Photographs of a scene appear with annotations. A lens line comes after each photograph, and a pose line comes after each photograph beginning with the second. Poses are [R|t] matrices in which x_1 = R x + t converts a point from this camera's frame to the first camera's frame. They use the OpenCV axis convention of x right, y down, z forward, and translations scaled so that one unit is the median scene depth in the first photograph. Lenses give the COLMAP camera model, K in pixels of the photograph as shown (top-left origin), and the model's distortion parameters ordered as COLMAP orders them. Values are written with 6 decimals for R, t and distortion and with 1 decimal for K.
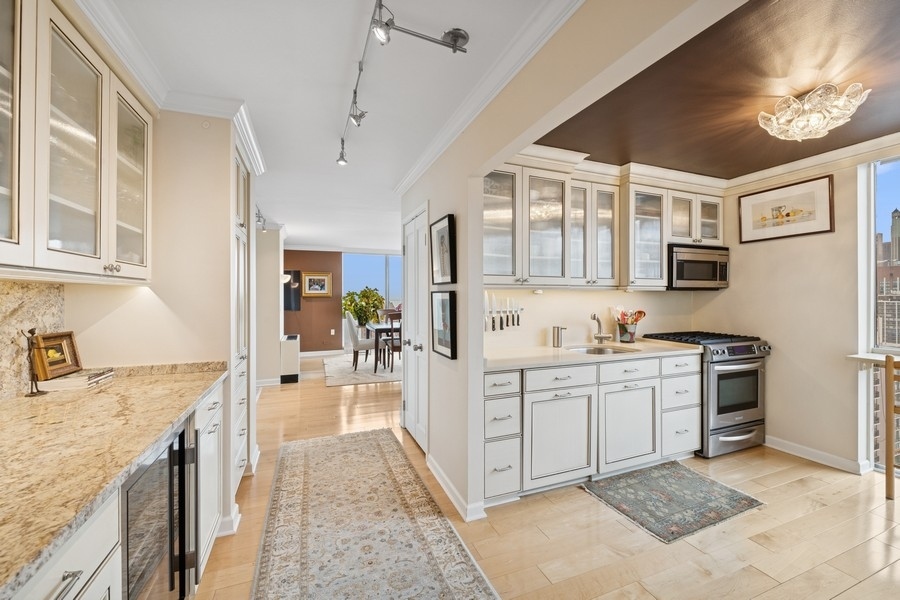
lens RADIAL K [[359.1, 0, 450.0], [0, 359.1, 300.0], [0, 0, 1]] dist [0.000132, -0.002784]
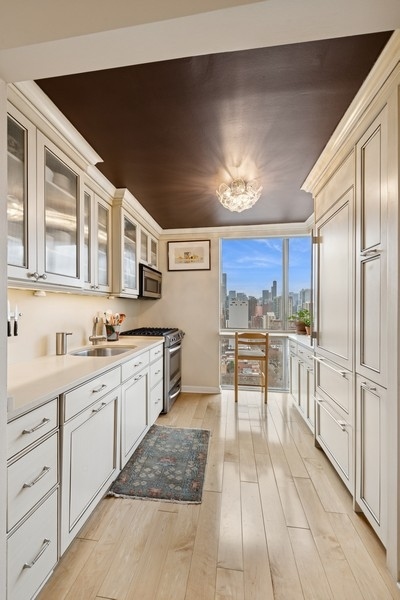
lens RADIAL K [[239.4, 0, 199.8], [0, 239.4, 307.9], [0, 0, 1]] dist [0.000132, -0.002784]
pose [[0.490630, 0.001043, 0.871367, -0.066324], [0.006092, 0.999971, -0.004627, 0.016057], [-0.871347, 0.007578, 0.490609, 0.396602]]
